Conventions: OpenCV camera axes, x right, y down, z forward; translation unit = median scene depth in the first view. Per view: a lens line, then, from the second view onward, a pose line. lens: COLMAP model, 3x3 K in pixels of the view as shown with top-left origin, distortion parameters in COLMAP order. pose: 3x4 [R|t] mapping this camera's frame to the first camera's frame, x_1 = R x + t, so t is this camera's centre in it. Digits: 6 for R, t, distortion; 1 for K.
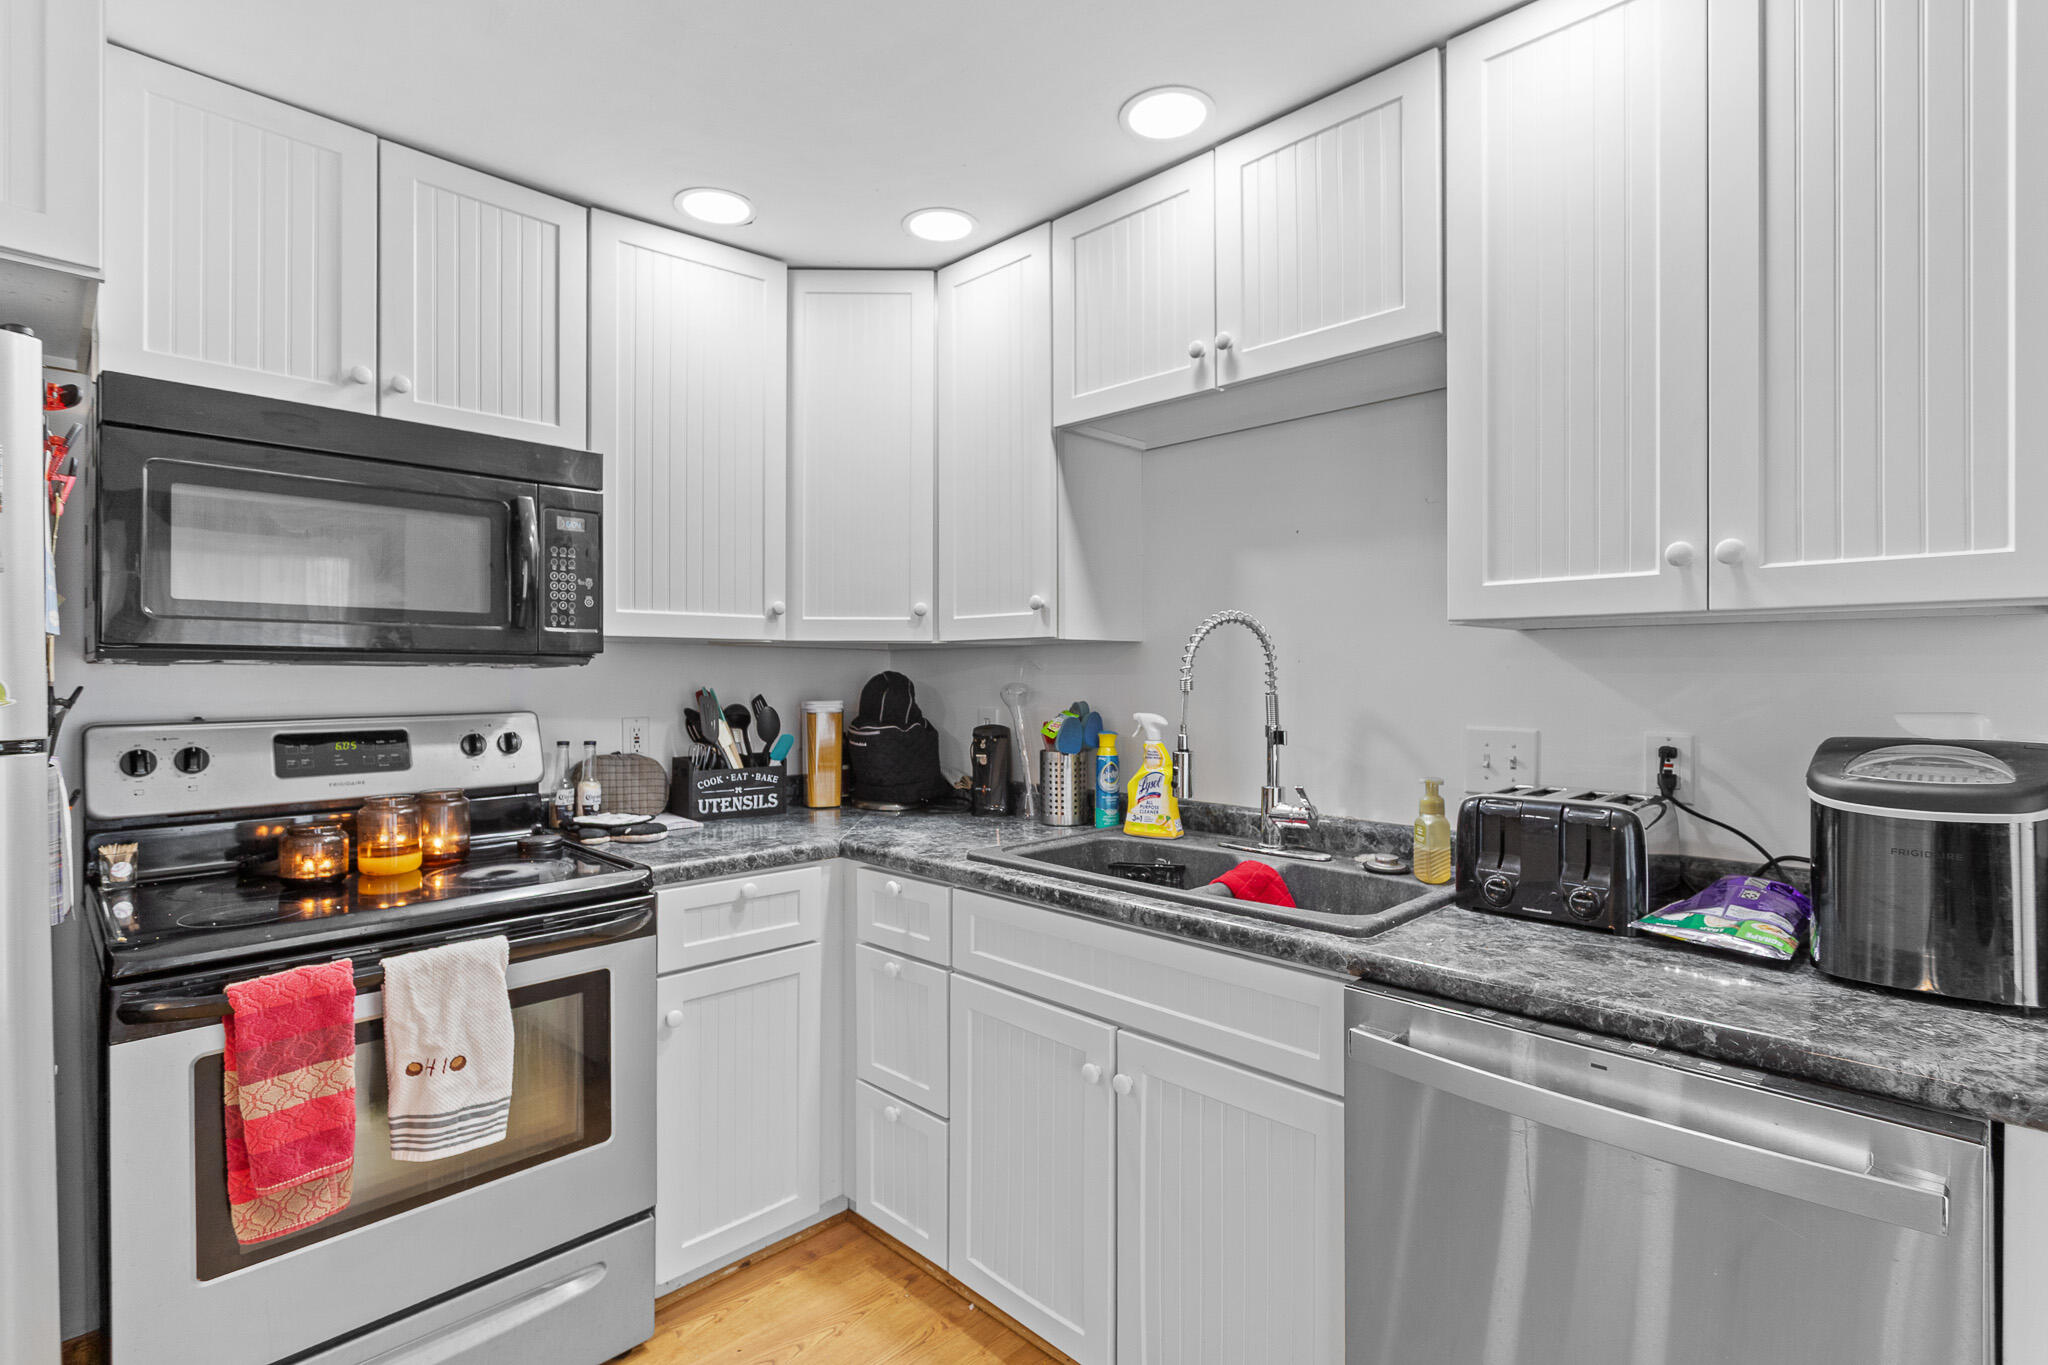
lens RADIAL K [[968.4, 0, 1024.0], [0, 968.4, 682.5], [0, 0, 1]] dist [-0.001676, 0.000408]
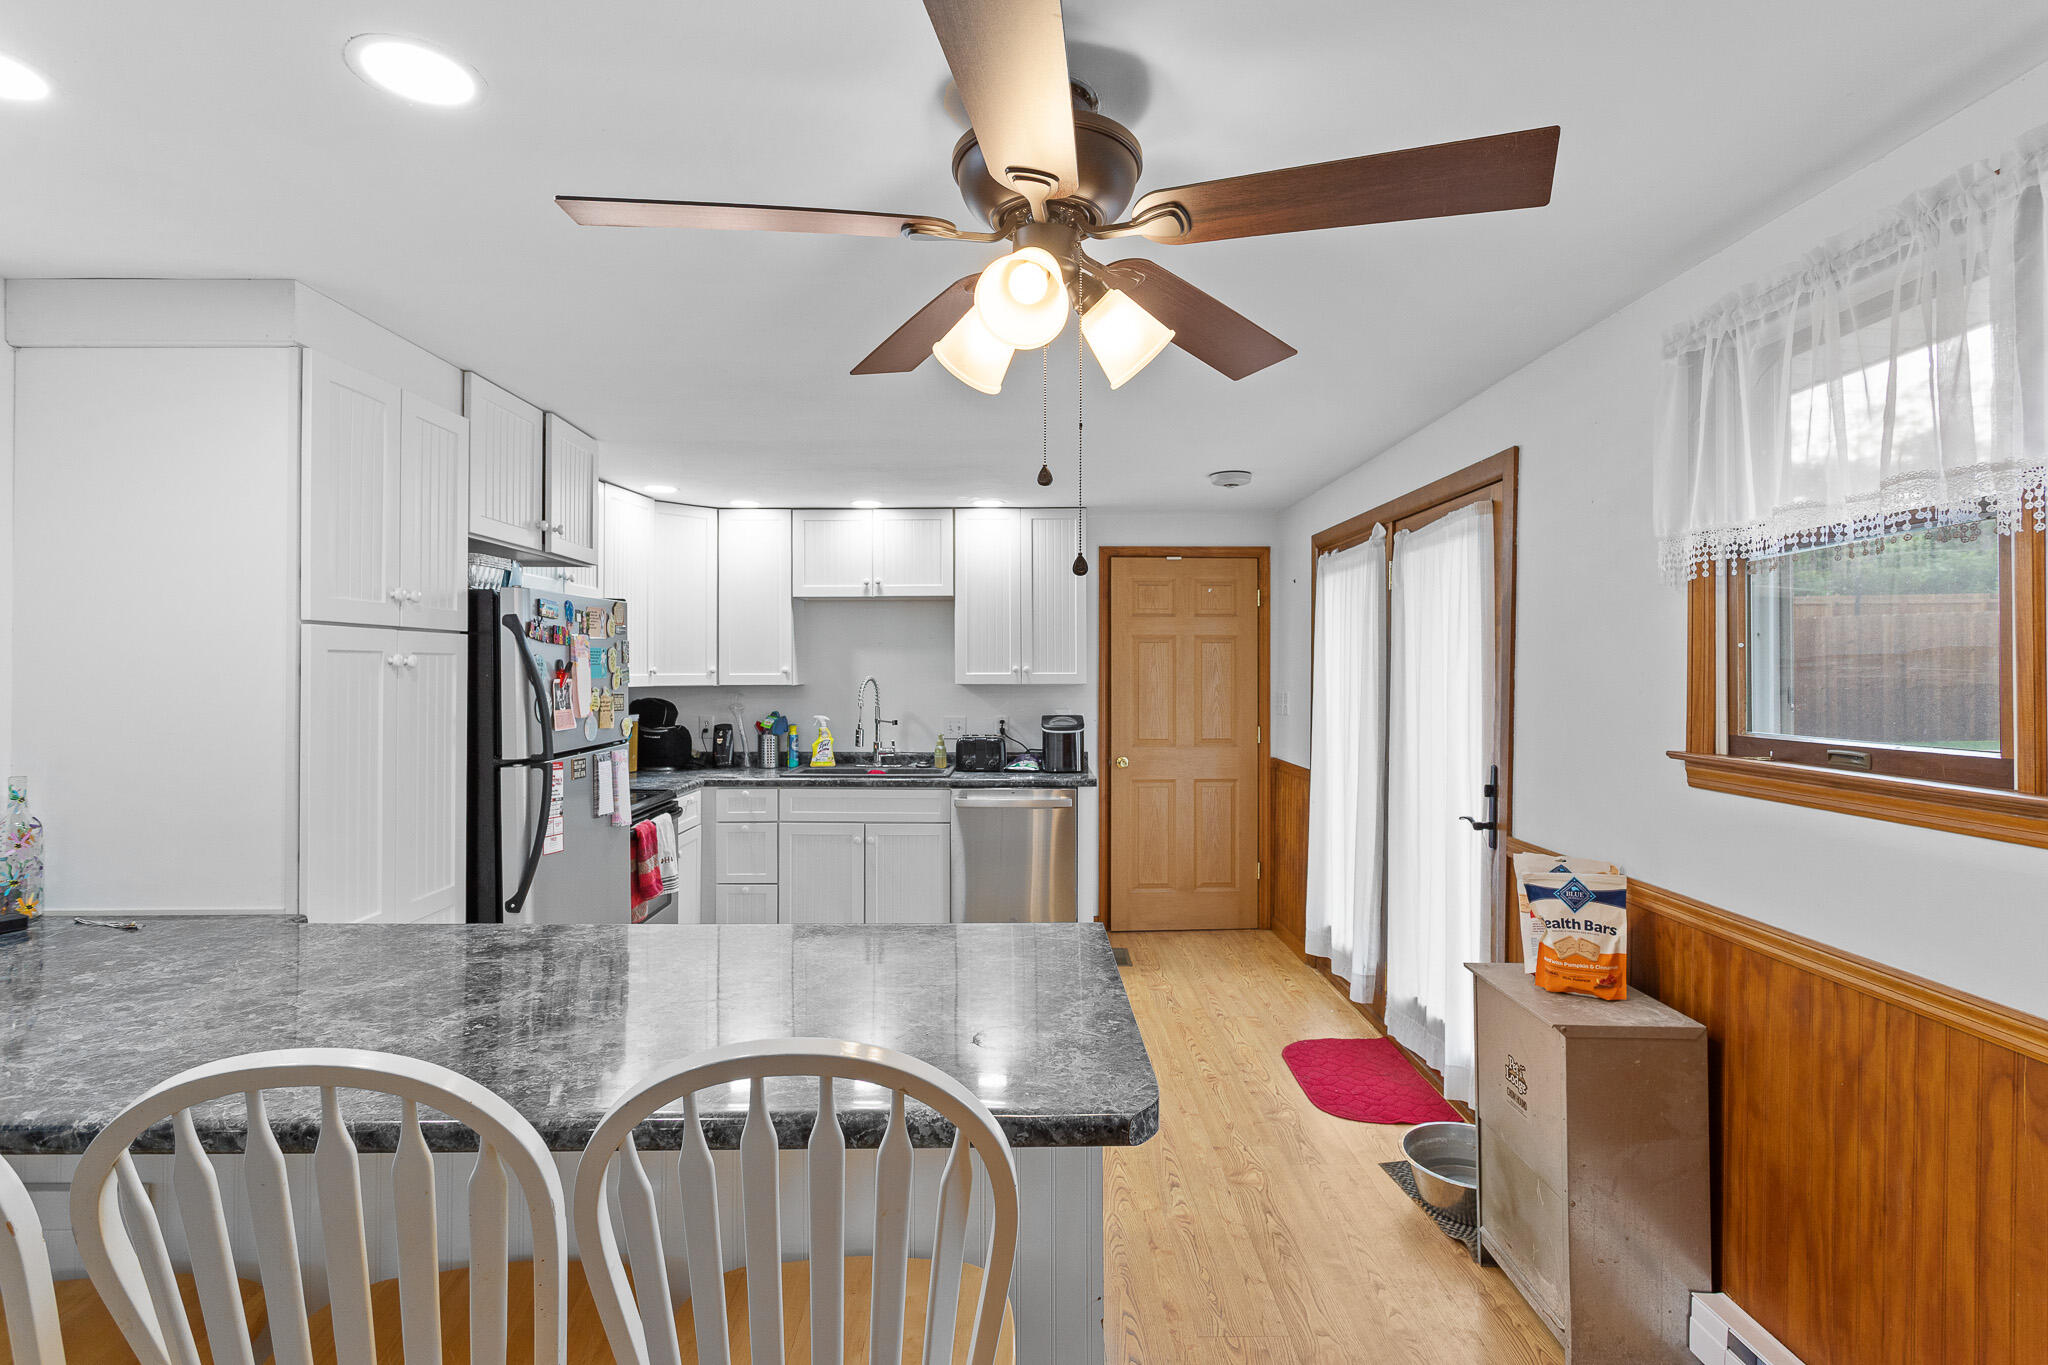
lens RADIAL K [[978.6, 0, 1029.6], [0, 978.6, 665.5], [0, 0, 1]] dist [-0.000366, 0.001296]
pose [[0.706540, 0.000921, 0.707673, -1.375550], [0.005965, 0.999956, -0.007257, -0.080779], [-0.707648, 0.009349, 0.706503, -1.208265]]
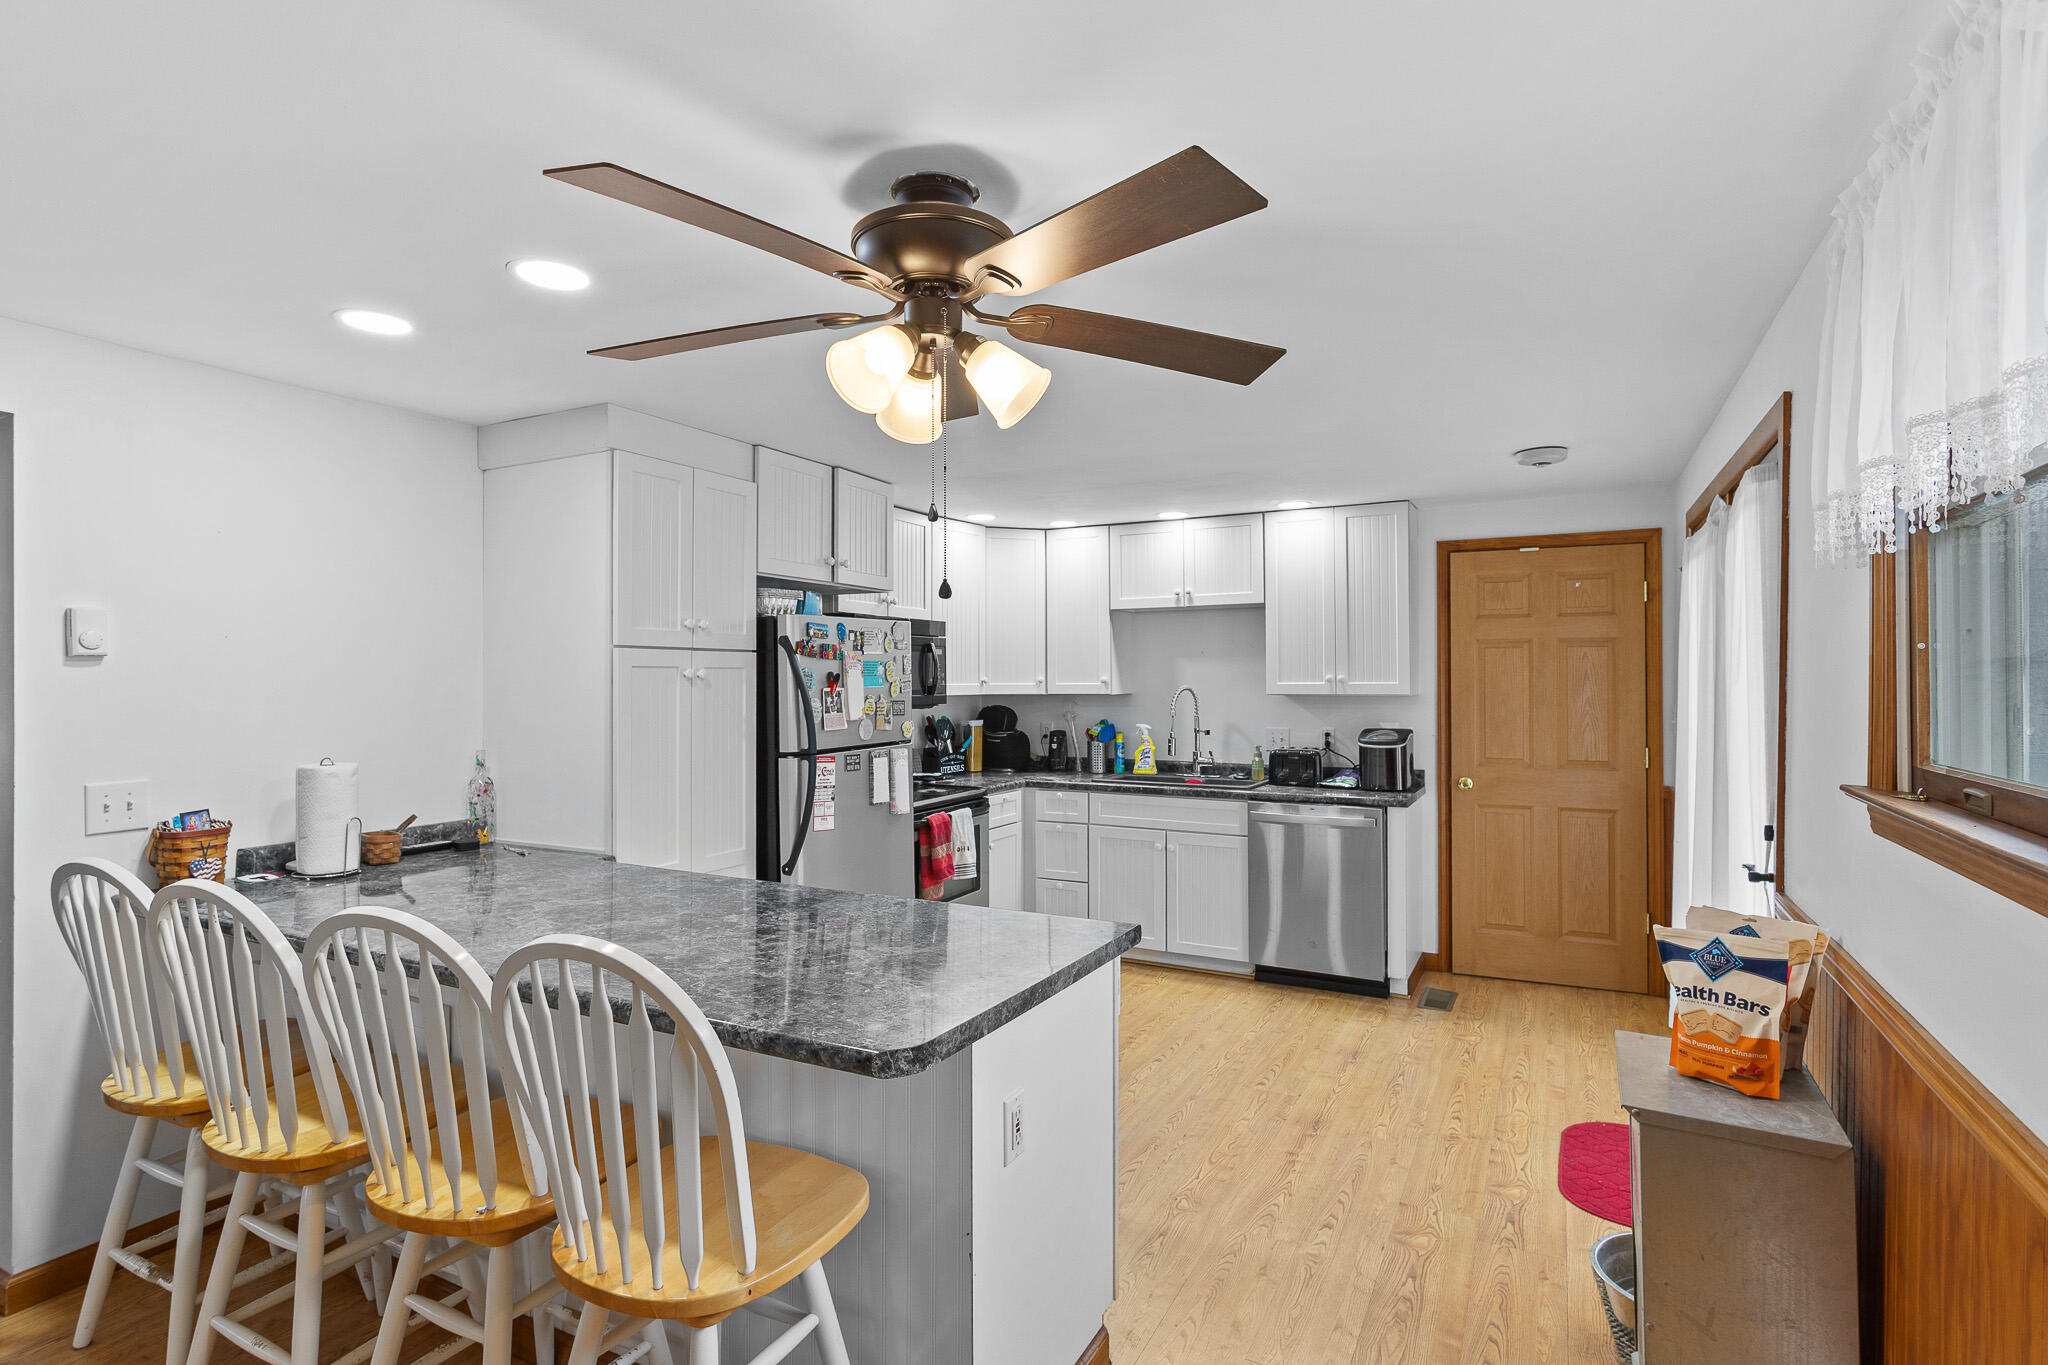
lens RADIAL K [[1028.9, 0, 1028.8], [0, 1028.9, 671.3], [0, 0, 1]] dist [-0.000916, 0.000755]
pose [[0.957230, -0.001511, 0.289325, -1.017601], [0.005438, 0.999904, -0.012770, -0.079518], [-0.289277, 0.013797, 0.957146, -1.588170]]
